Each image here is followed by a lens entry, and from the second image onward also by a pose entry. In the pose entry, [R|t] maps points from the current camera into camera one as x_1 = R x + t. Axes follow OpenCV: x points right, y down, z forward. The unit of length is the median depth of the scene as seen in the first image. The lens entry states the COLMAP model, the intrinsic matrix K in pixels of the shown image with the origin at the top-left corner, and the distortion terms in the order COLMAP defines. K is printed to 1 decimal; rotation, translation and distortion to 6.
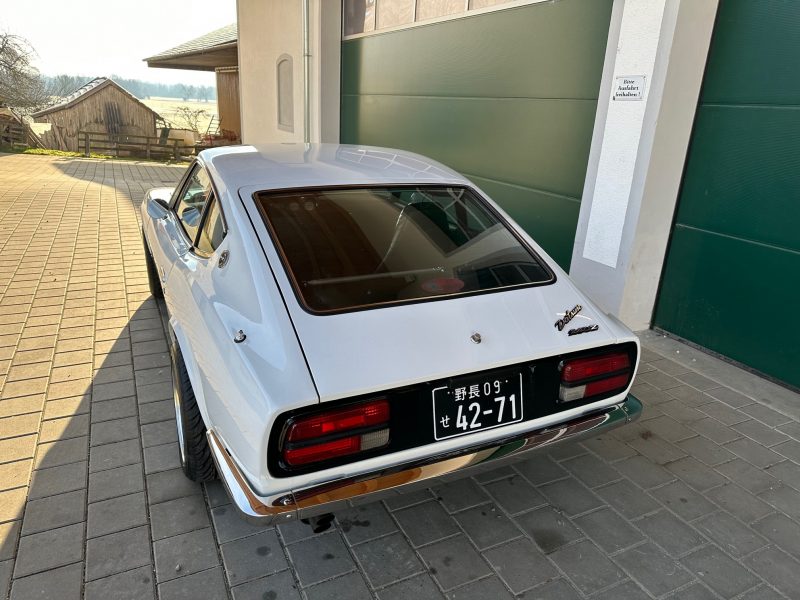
lens RADIAL K [[569.7, 0, 405.0], [0, 569.7, 304.1], [0, 0, 1]] dist [0.019387, -0.018867]
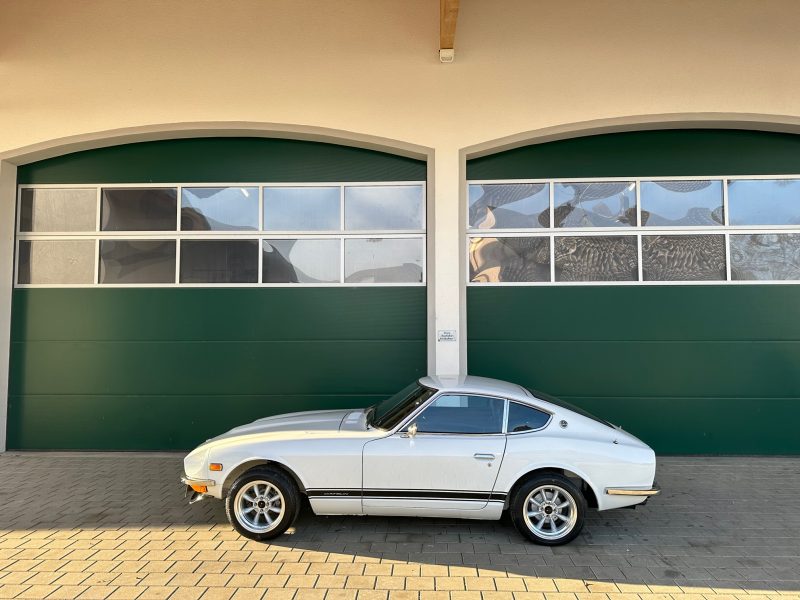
lens RADIAL K [[569.7, 0, 405.0], [0, 569.7, 304.1], [0, 0, 1]] dist [0.019387, -0.018867]
pose [[0.482573, -0.012540, 0.875766, -2.702731], [0.317316, 0.934472, -0.161470, -0.374698], [-0.816354, 0.355815, 0.454930, 0.292529]]
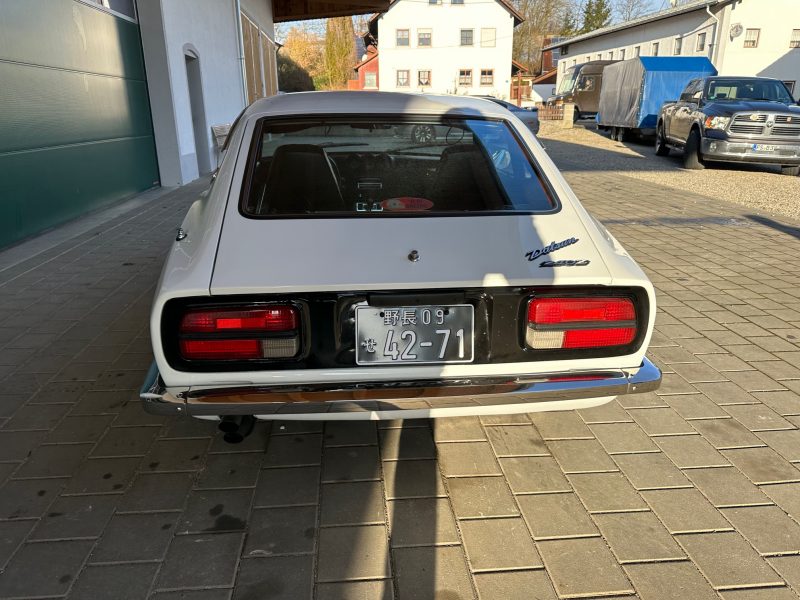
lens RADIAL K [[568.6, 0, 400.0], [0, 568.6, 300.0], [0, 0, 1]] dist [0.025748, -0.026422]
pose [[0.930335, 0.073206, -0.359328, 0.377853], [-0.082813, 0.996500, -0.011394, 0.123159], [0.357237, 0.040357, 0.933142, 0.157284]]
